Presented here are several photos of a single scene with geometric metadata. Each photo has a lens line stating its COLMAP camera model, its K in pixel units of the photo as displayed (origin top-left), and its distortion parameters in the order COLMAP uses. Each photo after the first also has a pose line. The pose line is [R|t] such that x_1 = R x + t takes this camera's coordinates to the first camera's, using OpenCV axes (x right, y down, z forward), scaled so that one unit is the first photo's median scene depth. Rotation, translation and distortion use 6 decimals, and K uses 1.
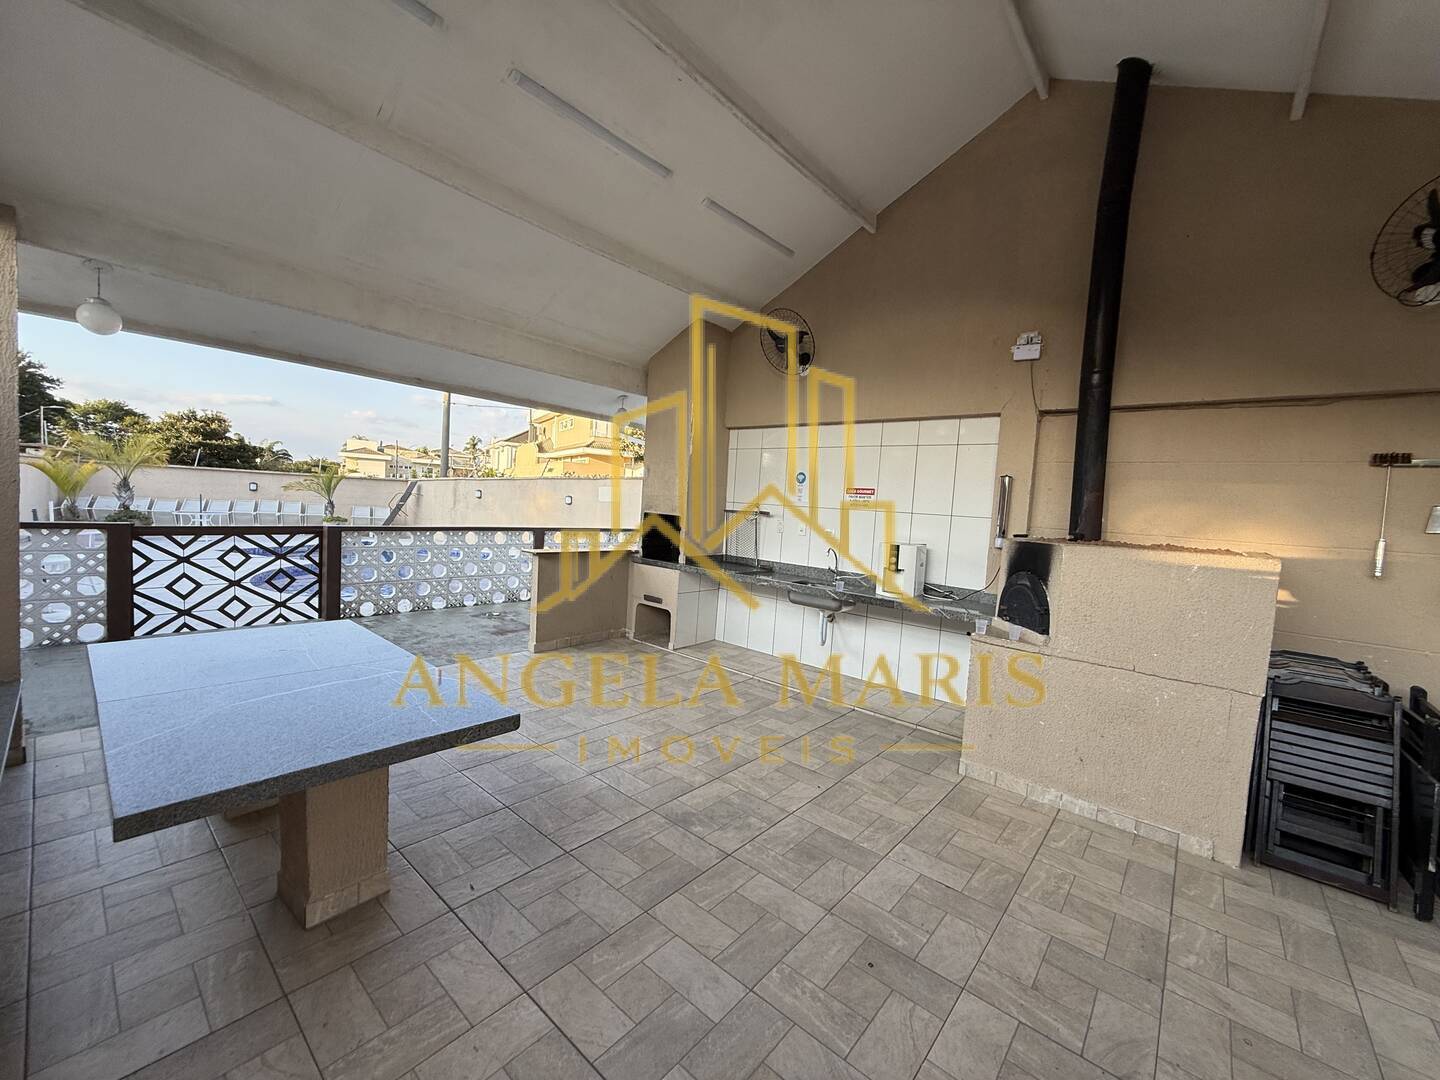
lens RADIAL K [[575.4, 0, 719.1], [0, 575.4, 538.8], [0, 0, 1]] dist [0.003014, -0.000300]
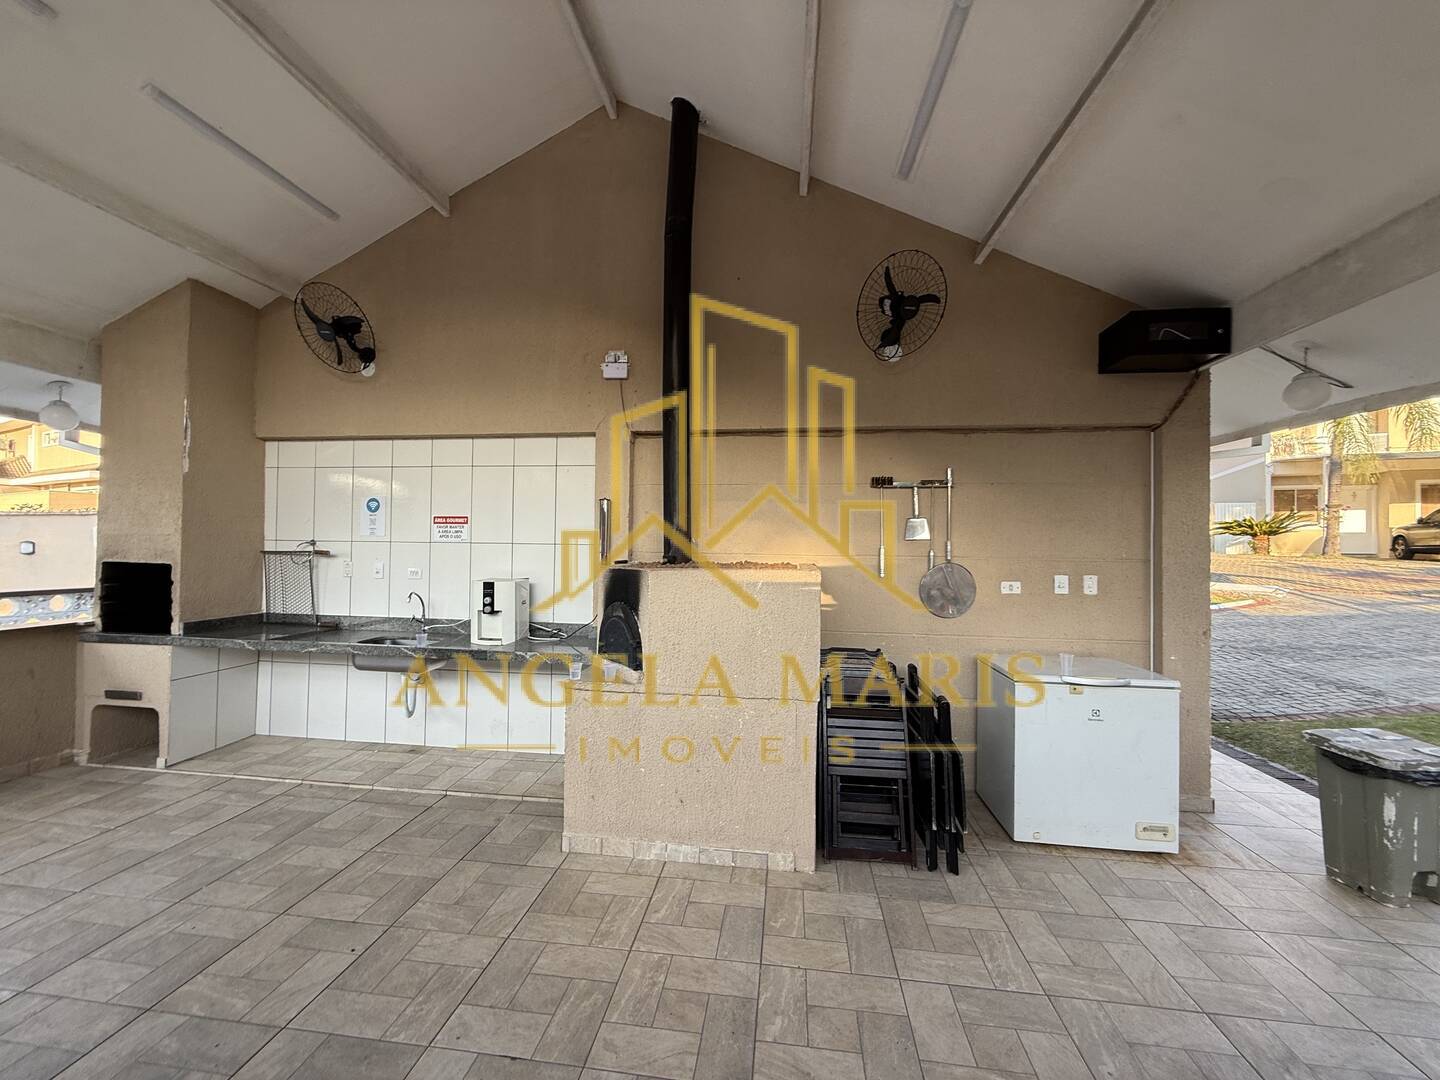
lens RADIAL K [[575.4, 0, 717.2], [0, 575.4, 537.8], [0, 0, 1]] dist [0.003014, -0.000300]
pose [[0.836813, -0.042101, 0.545868, 0.154080], [0.072315, 0.996803, -0.033979, -0.001624], [-0.542692, 0.067908, 0.837182, 0.135285]]
